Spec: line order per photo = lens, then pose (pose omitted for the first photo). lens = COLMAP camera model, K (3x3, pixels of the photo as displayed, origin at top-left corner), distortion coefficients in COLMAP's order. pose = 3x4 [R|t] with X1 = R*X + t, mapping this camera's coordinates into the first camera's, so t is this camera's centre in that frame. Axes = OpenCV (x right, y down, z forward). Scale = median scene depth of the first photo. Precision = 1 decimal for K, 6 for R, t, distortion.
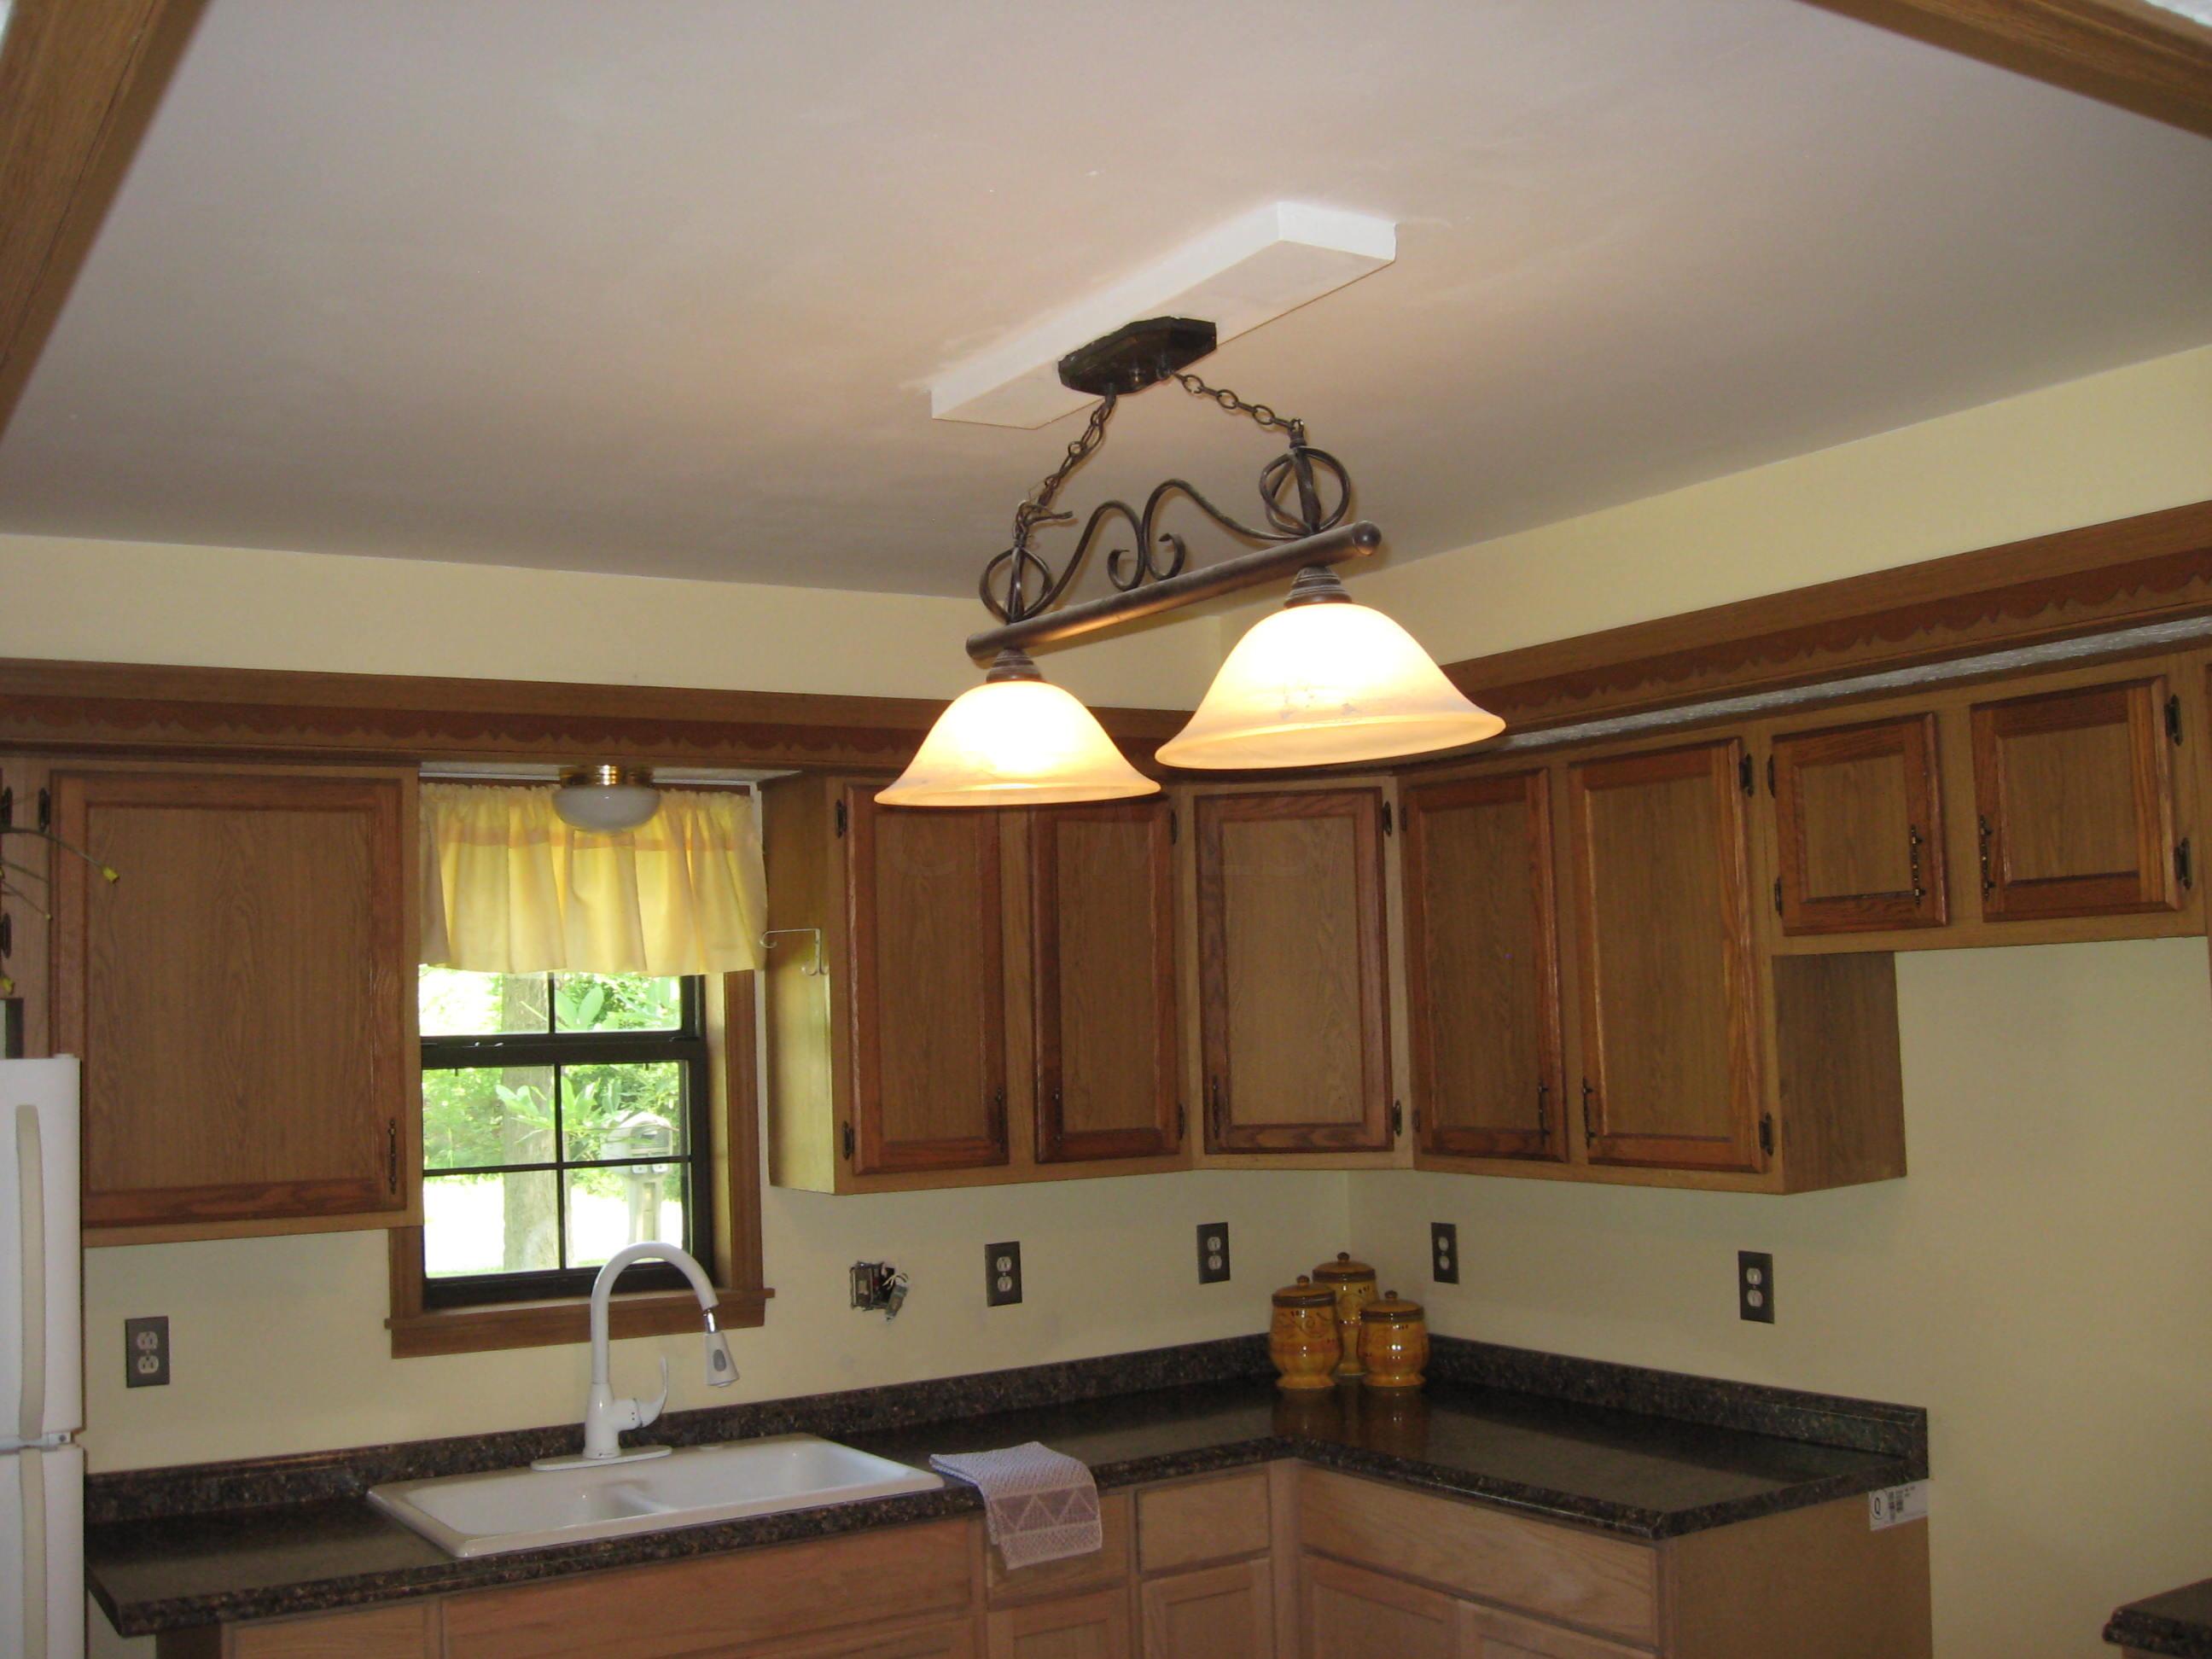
lens RADIAL K [[2298.9, 0, 1080.5], [0, 2298.9, 819.9], [0, 0, 1]] dist [-0.135838, 0.060417]
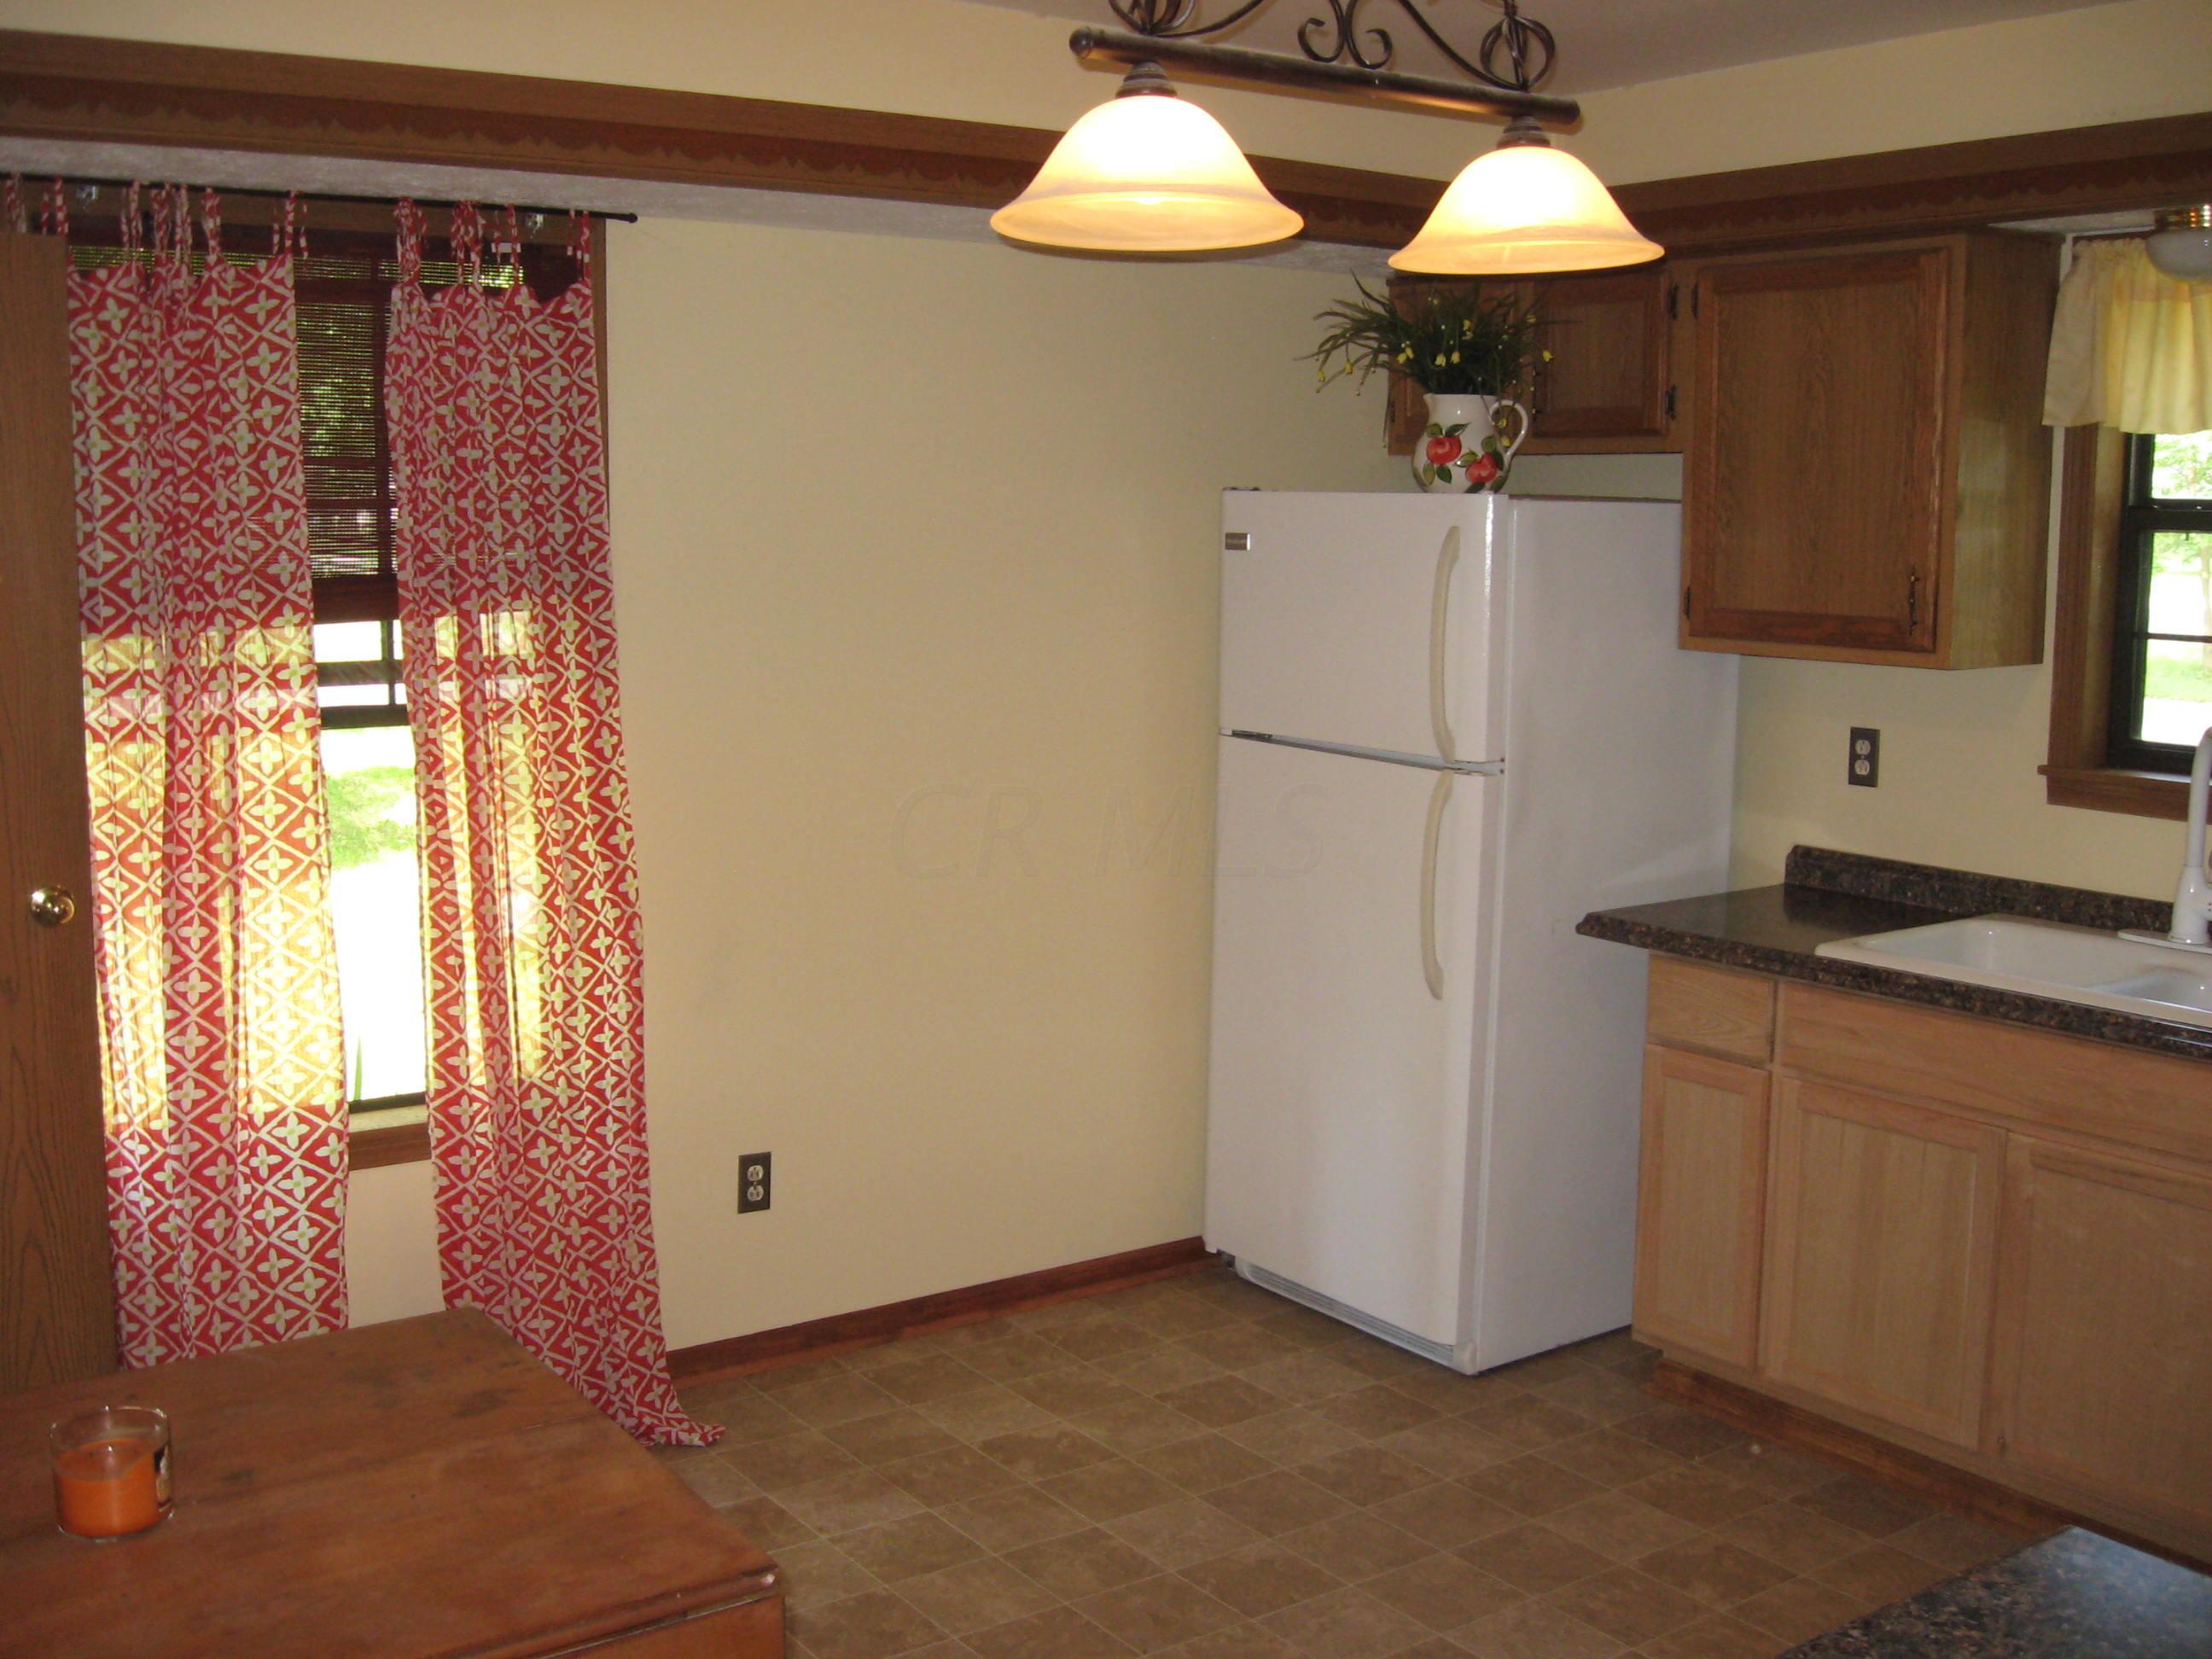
lens RADIAL K [[2298.9, 0, 1080.5], [0, 2298.9, 819.9], [0, 0, 1]] dist [-0.135838, 0.060417]
pose [[0.066487, 0.172560, -0.982753, 0.747025], [0.084357, 0.980434, 0.177860, 0.023910], [0.994215, -0.094727, 0.050629, 0.534754]]
